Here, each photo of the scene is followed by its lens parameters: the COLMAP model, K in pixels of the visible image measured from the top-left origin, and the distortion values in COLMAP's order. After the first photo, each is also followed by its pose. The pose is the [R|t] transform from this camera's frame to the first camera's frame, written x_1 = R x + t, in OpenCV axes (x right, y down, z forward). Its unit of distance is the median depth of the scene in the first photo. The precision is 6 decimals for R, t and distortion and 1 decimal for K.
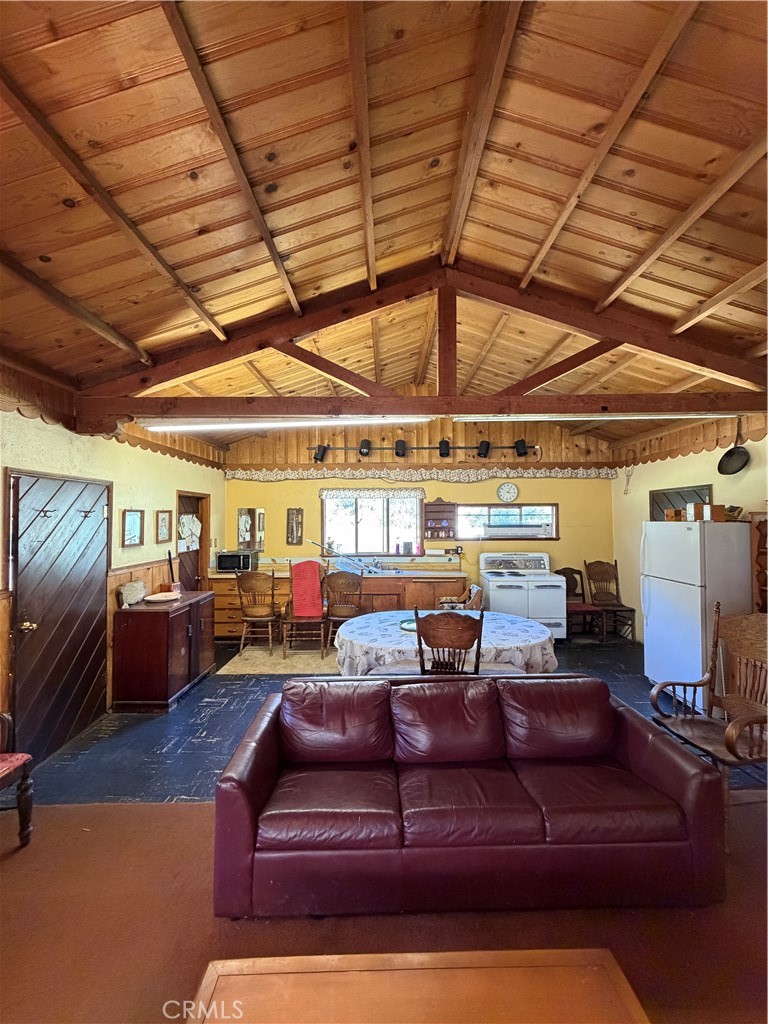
lens RADIAL K [[405.6, 0, 385.1], [0, 405.6, 508.4], [0, 0, 1]] dist [-0.000258, 0.000543]
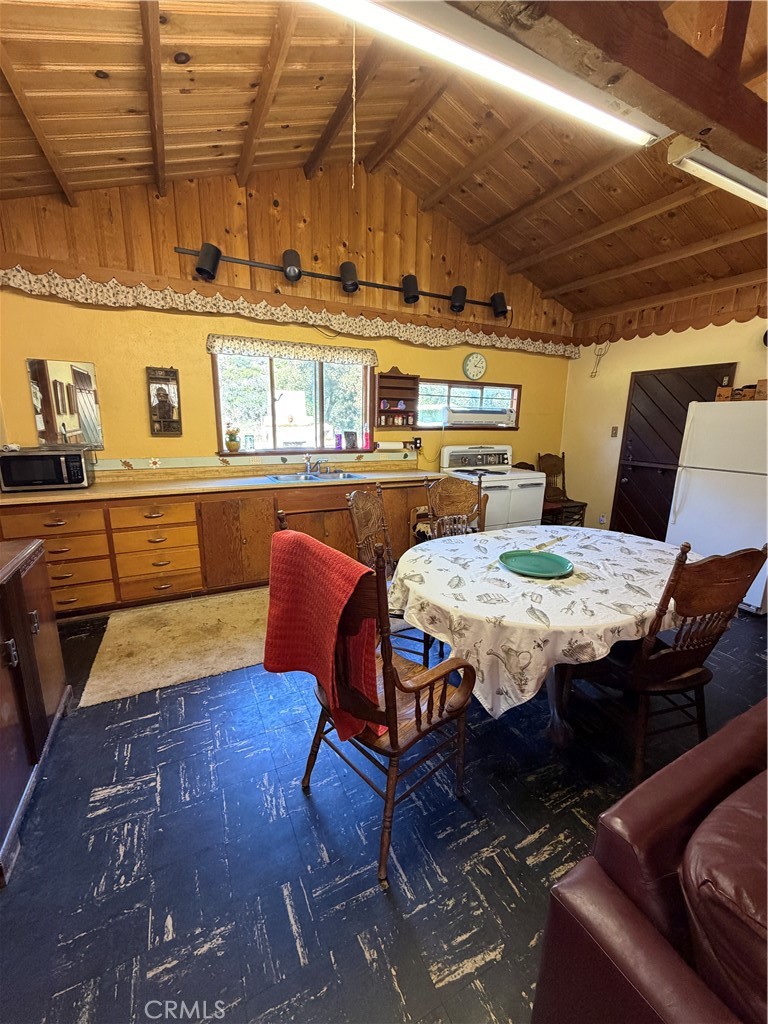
lens RADIAL K [[405.6, 0, 385.1], [0, 405.6, 508.4], [0, 0, 1]] dist [-0.000258, 0.000543]
pose [[0.891822, -0.079502, 0.445346, -0.357355], [-0.031388, 0.971190, 0.236230, 0.075988], [-0.451296, -0.224653, 0.863633, 0.594540]]
